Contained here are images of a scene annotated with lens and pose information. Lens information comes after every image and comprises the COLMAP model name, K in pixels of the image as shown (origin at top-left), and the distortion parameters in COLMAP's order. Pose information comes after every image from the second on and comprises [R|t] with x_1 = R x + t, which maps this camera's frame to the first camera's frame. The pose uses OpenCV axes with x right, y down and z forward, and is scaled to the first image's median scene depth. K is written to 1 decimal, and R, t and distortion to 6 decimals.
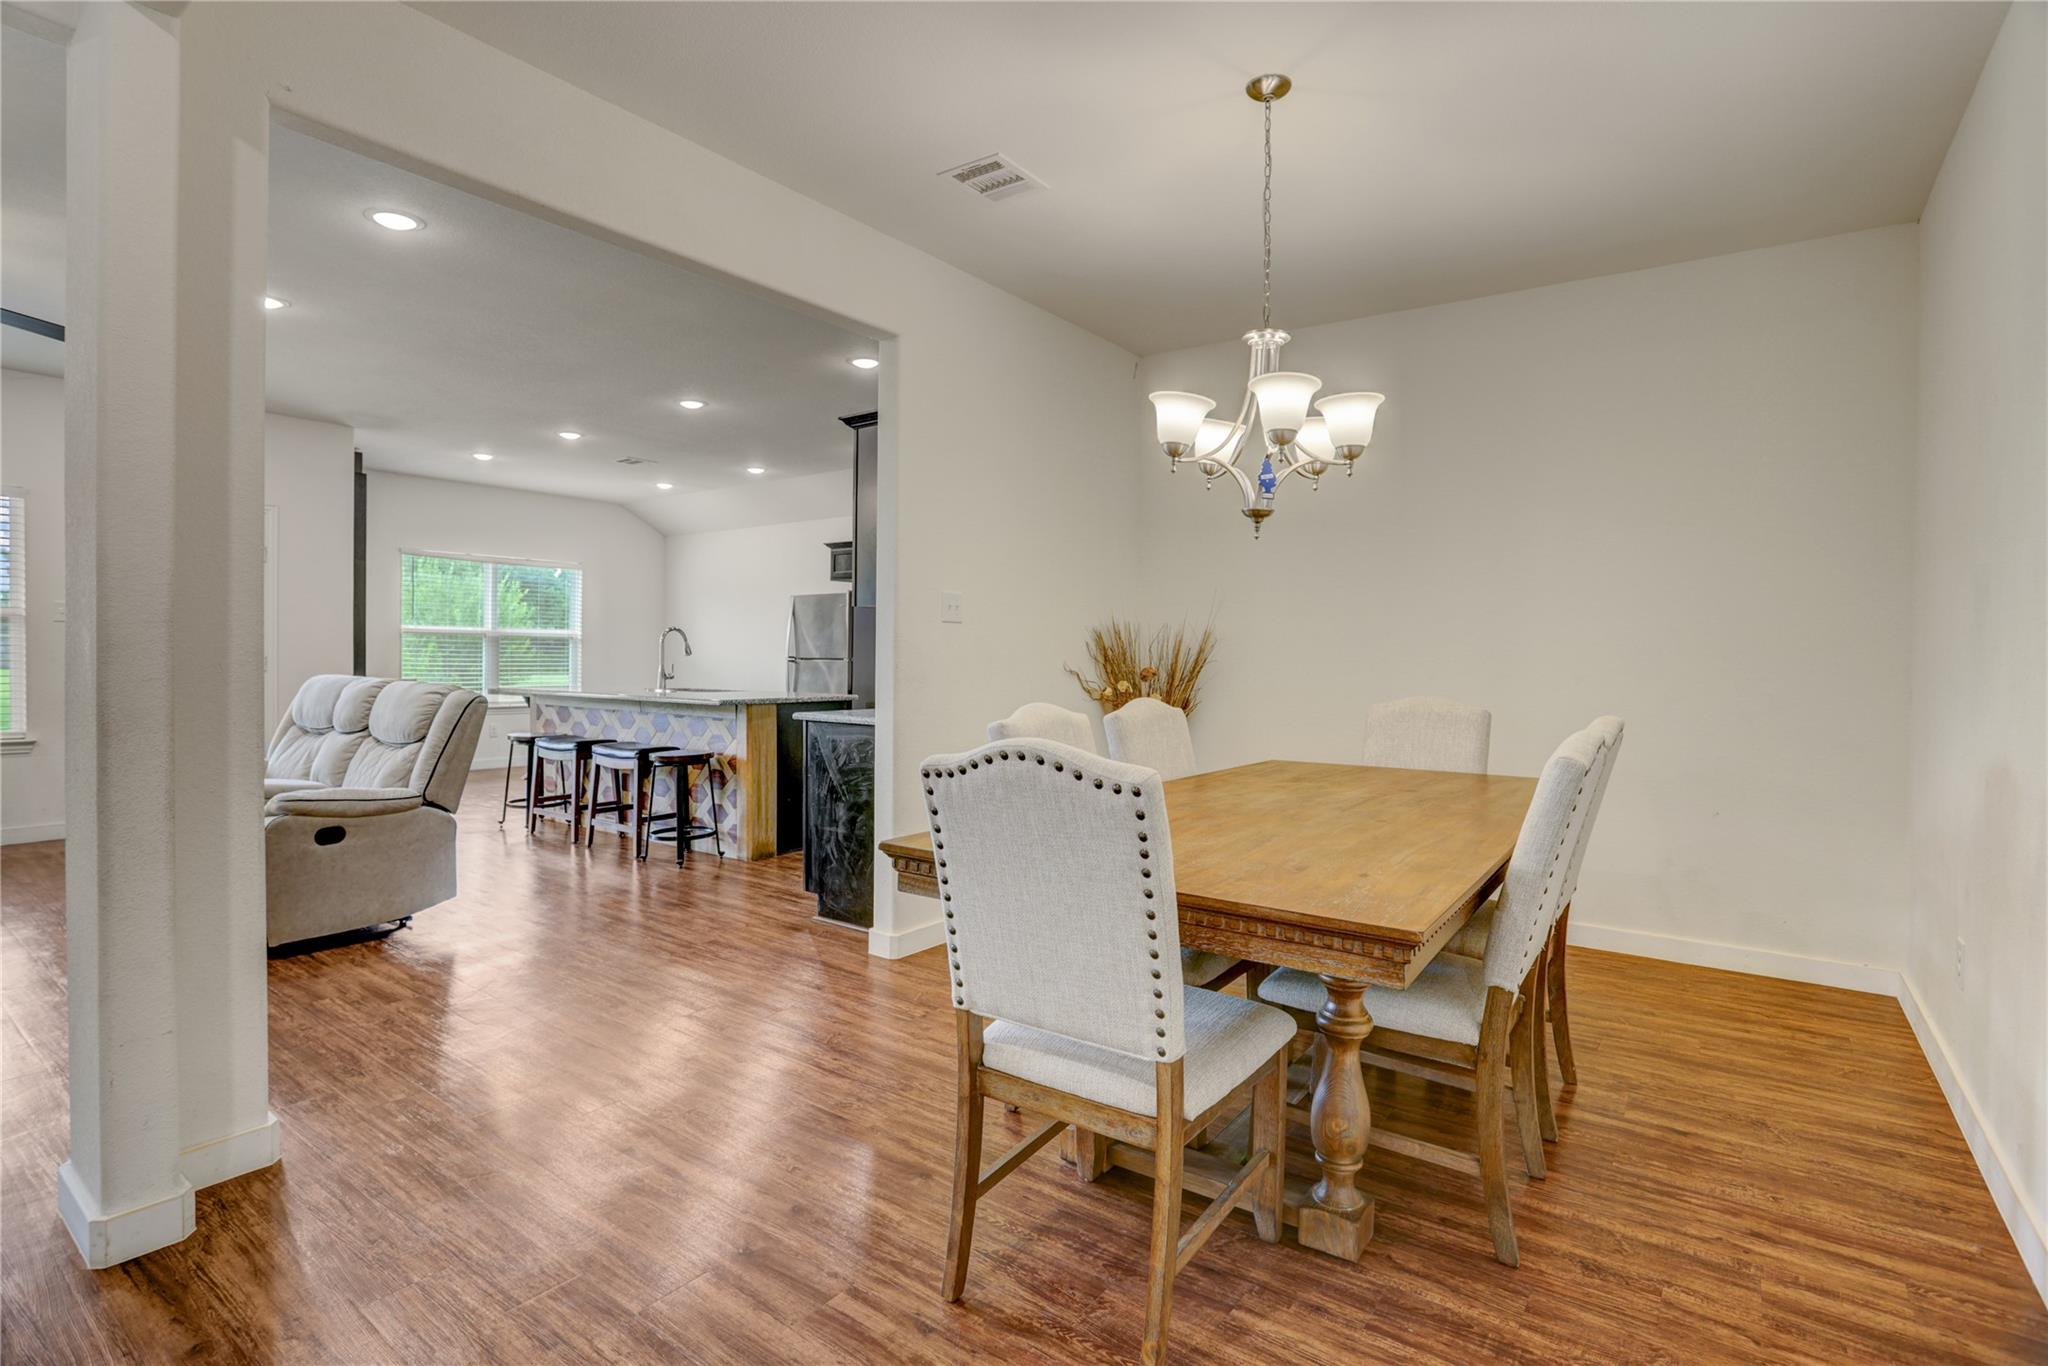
lens RADIAL K [[995.2, 0, 1014.4], [0, 995.2, 675.3], [0, 0, 1]] dist [-0.076672, 0.034703]
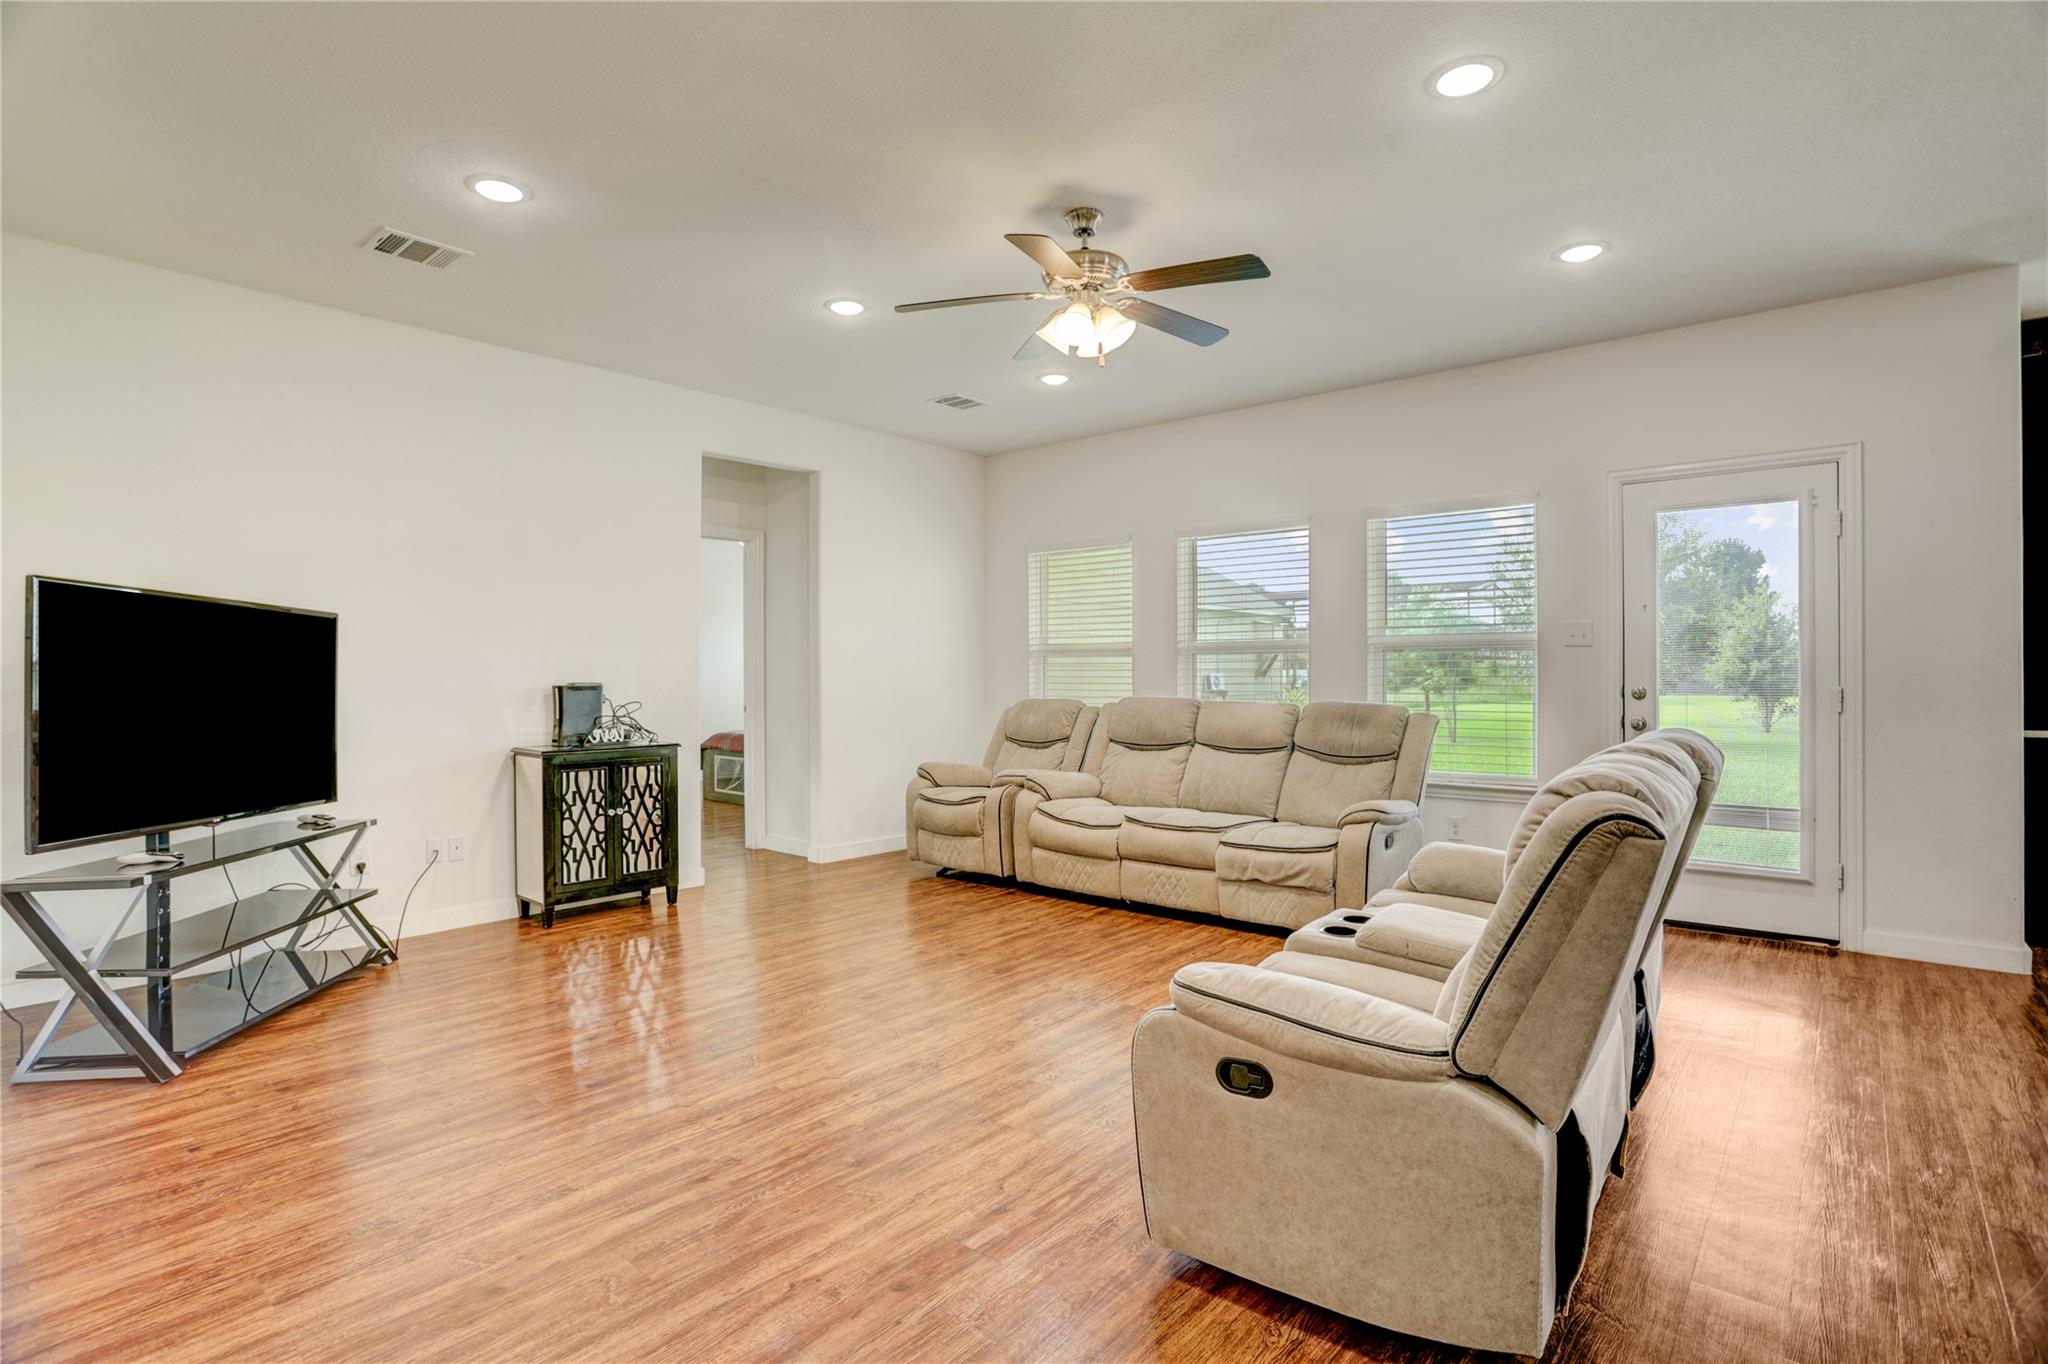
lens RADIAL K [[995.2, 0, 1014.4], [0, 995.2, 674.3], [0, 0, 1]] dist [-0.076672, 0.034703]
pose [[-0.074107, -0.013080, -0.997164, -0.126579], [-0.016607, 0.999792, -0.011880, -0.011869], [0.997112, 0.015679, -0.074309, 0.517793]]
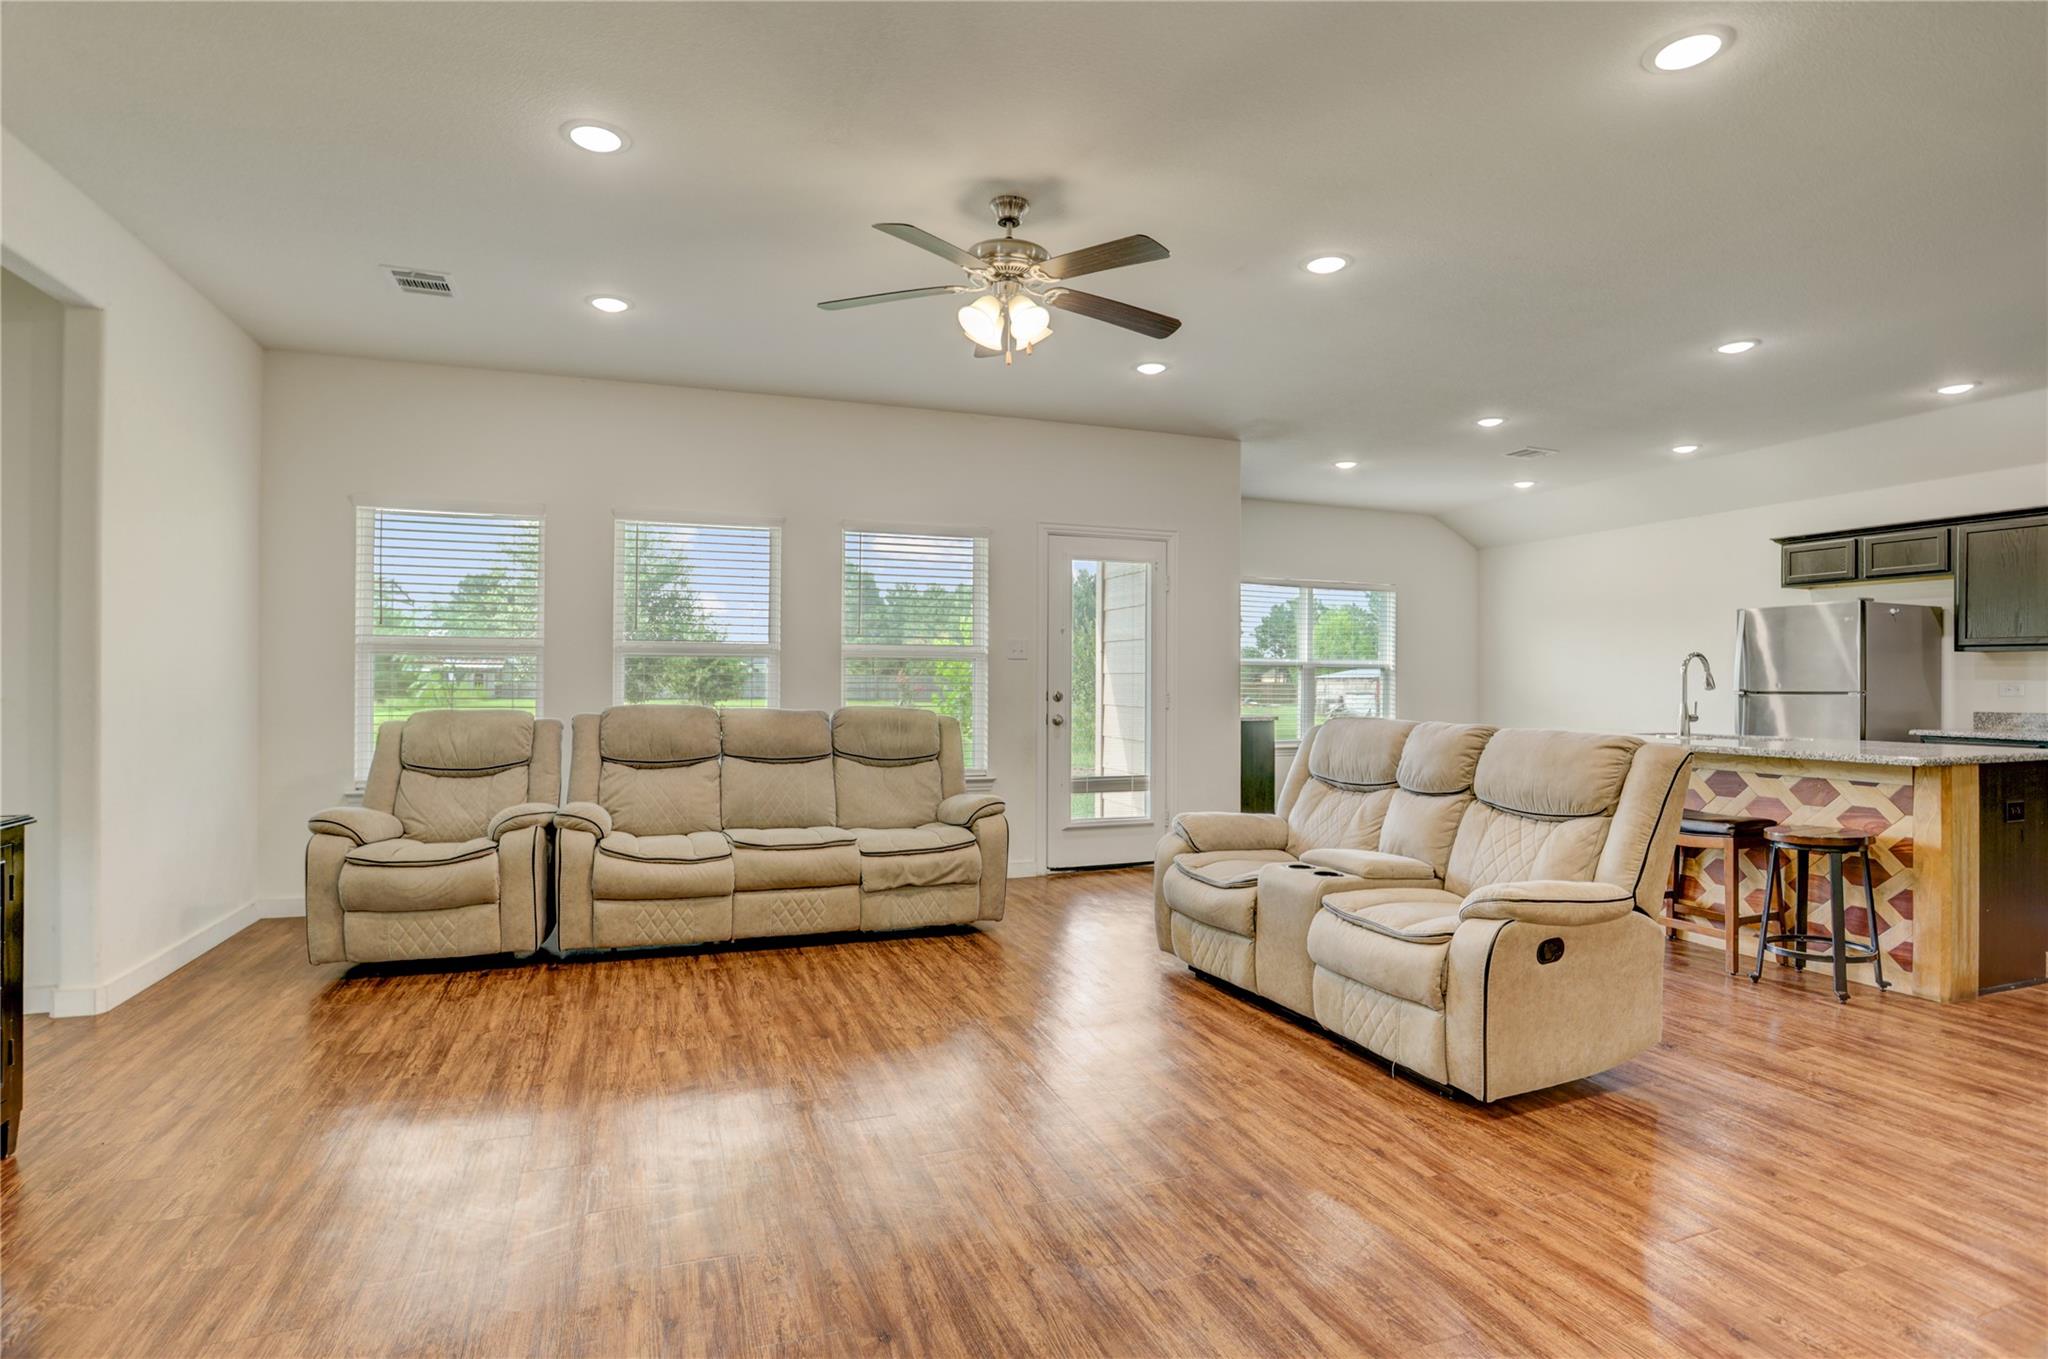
lens RADIAL K [[1019.6, 0, 1038.0], [0, 1019.6, 678.9], [0, 0, 1]] dist [-0.078954, 0.039713]
pose [[0.841478, -0.009036, -0.540215, -0.353599], [-0.005454, 0.999667, -0.025216, -0.006840], [0.540263, 0.024165, 0.841149, 0.101455]]
